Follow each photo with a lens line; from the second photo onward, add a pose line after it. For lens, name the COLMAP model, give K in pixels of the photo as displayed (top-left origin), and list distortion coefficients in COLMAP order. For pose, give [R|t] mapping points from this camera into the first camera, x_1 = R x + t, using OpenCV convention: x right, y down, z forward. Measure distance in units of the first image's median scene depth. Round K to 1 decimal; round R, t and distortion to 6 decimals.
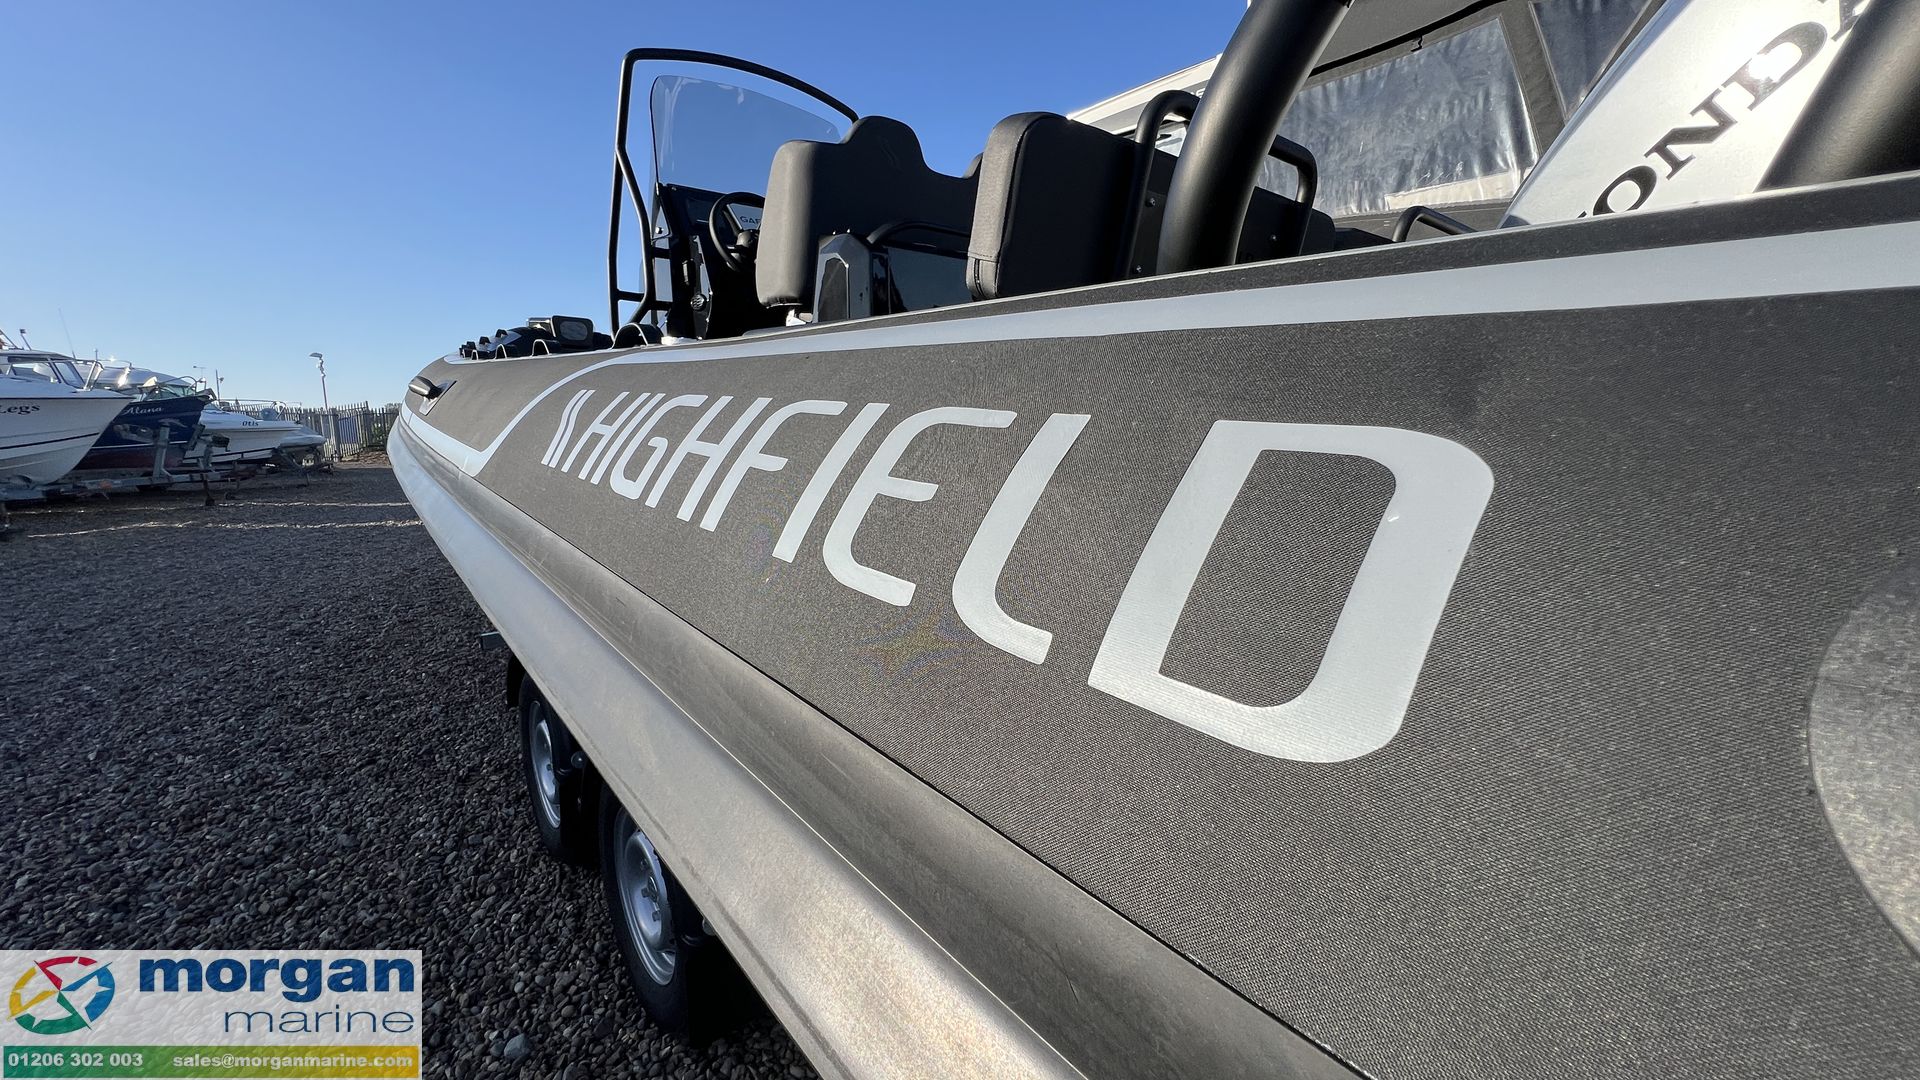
lens RADIAL K [[779.5, 0, 932.6], [0, 779.5, 528.9], [0, 0, 1]] dist [-0.002575, 0.000722]
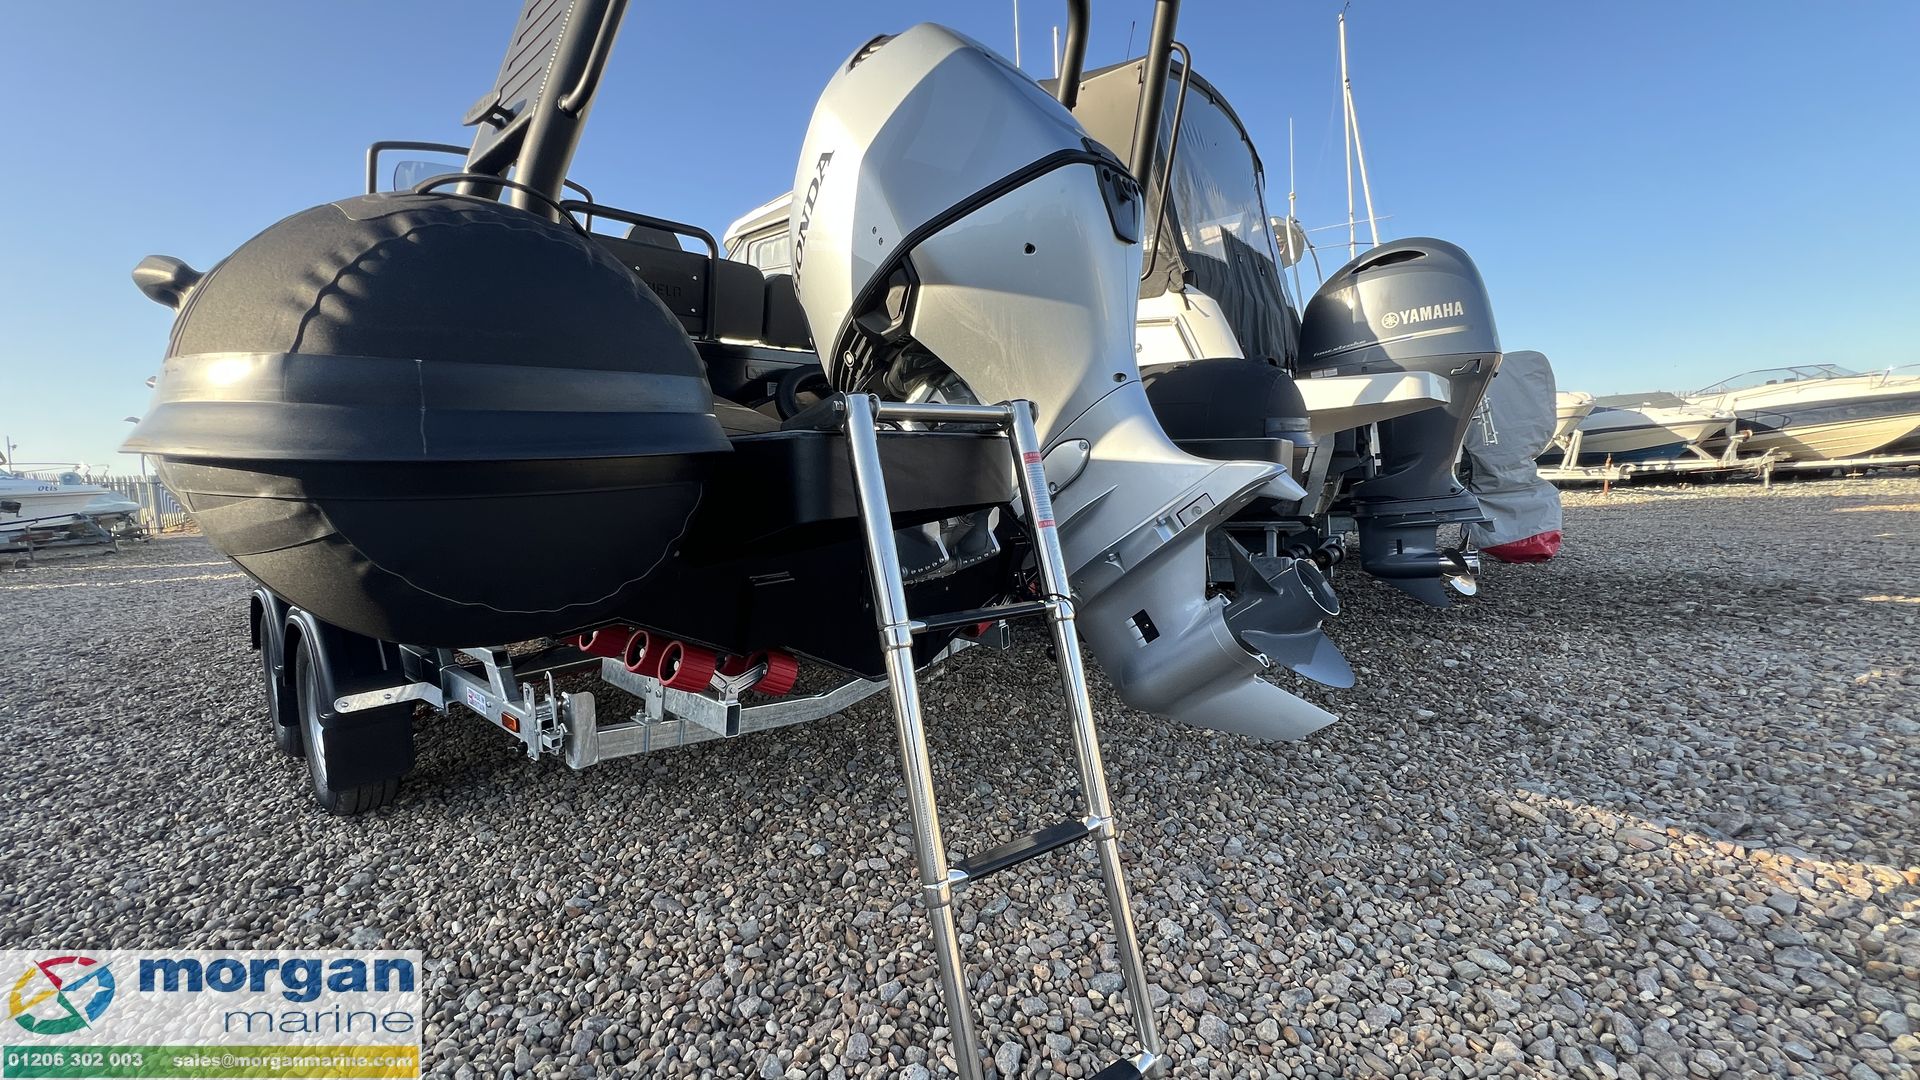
lens RADIAL K [[768.8, 0, 933.7], [0, 768.8, 527.1], [0, 0, 1]] dist [-0.002295, 0.000419]
pose [[0.989772, -0.041583, 0.136461, 0.422610], [0.050551, 0.996737, -0.062926, 0.186852], [-0.133399, 0.069181, 0.988645, -0.428680]]
